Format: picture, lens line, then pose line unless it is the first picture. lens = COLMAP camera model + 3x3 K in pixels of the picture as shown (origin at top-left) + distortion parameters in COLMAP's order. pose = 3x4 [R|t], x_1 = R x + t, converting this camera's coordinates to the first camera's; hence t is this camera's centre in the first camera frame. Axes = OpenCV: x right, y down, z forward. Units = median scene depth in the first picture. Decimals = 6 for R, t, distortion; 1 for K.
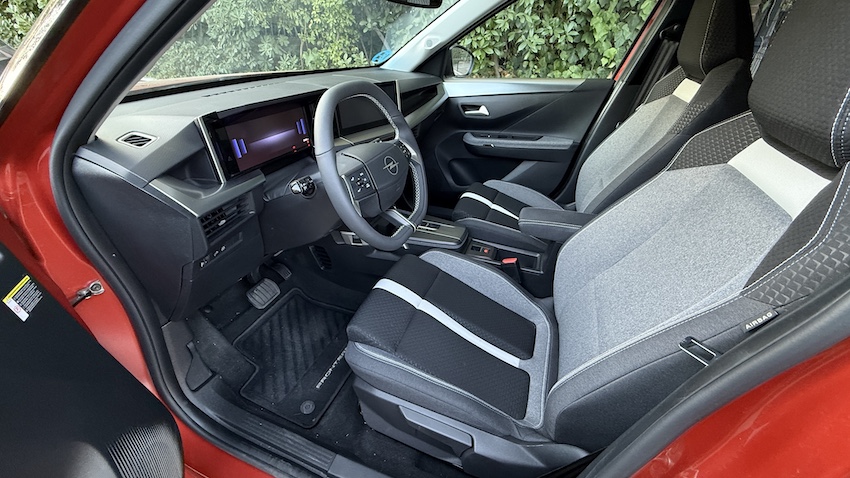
lens RADIAL K [[337.8, 0, 424.4], [0, 337.8, 237.9], [0, 0, 1]] dist [-0.000146, 0.000914]
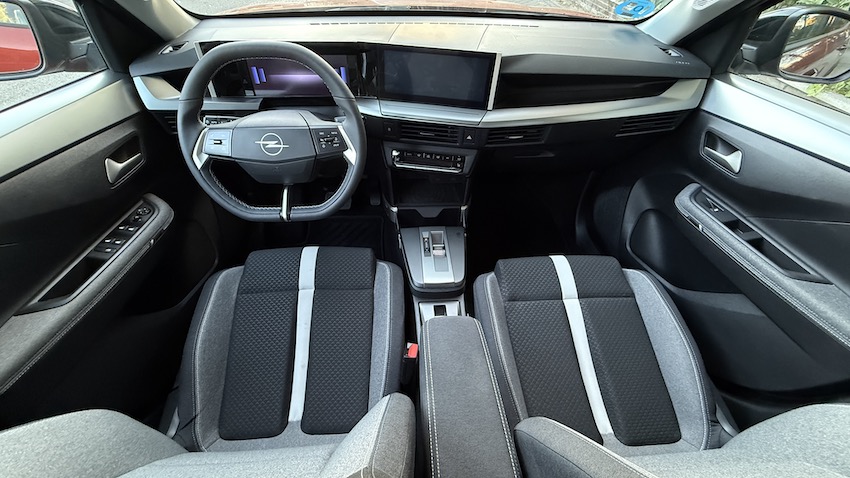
lens RADIAL K [[337.8, 0, 427.0], [0, 337.8, 237.3], [0, 0, 1]] dist [-0.000146, 0.000914]
pose [[0.405731, 0.619469, -0.672042, 0.558323], [-0.483137, 0.769518, 0.417637, -0.403010], [0.775862, 0.155240, 0.611505, 0.541006]]
